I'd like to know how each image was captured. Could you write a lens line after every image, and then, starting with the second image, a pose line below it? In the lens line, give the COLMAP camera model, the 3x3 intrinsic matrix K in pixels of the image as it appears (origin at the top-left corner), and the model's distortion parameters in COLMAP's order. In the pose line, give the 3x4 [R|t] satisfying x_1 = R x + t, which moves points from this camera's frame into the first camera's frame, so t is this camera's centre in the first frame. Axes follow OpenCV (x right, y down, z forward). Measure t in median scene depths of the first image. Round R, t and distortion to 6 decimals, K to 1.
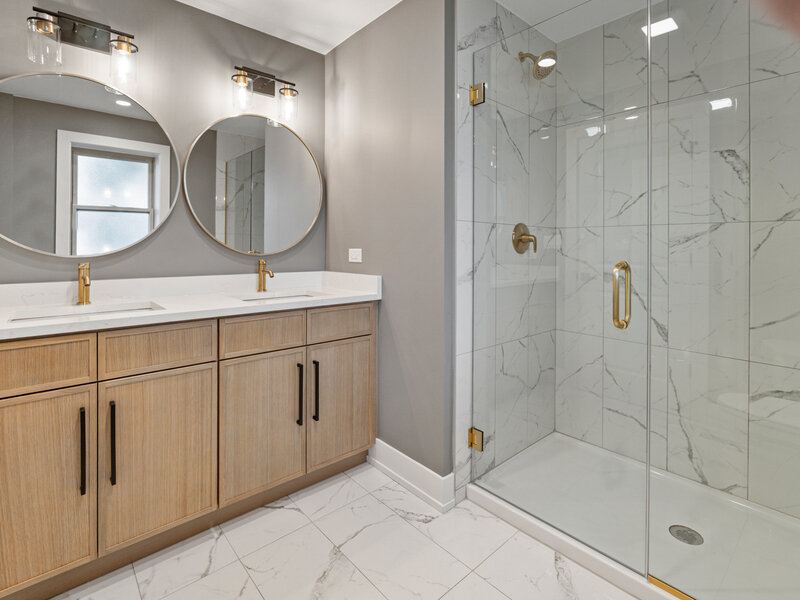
lens RADIAL K [[385.7, 0, 400.0], [0, 385.7, 300.0], [0, 0, 1]] dist [-0.001885, -0.000844]
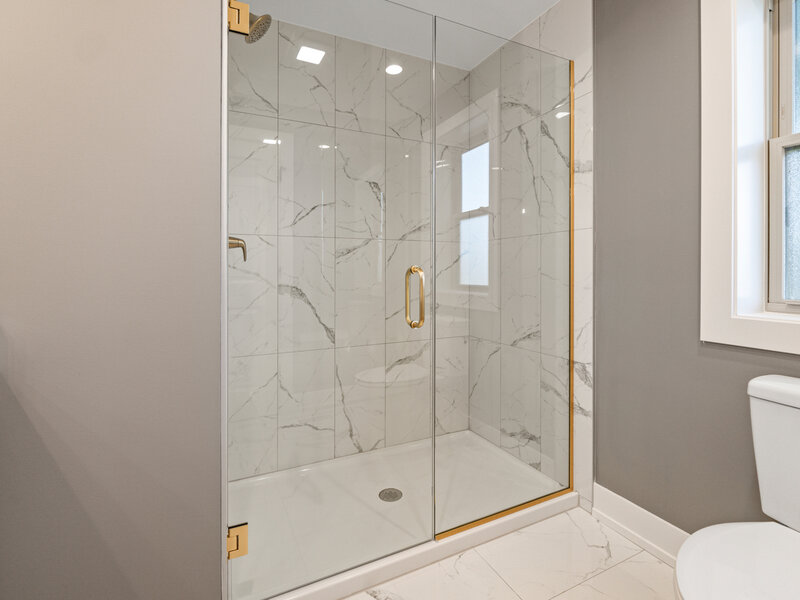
lens RADIAL K [[385.7, 0, 400.0], [0, 385.7, 300.0], [0, 0, 1]] dist [-0.001885, -0.000844]
pose [[0.289591, -0.079939, 0.953806, -0.334612], [0.133699, 0.990115, 0.042389, -0.039615], [-0.947767, 0.115247, 0.297416, 0.514510]]
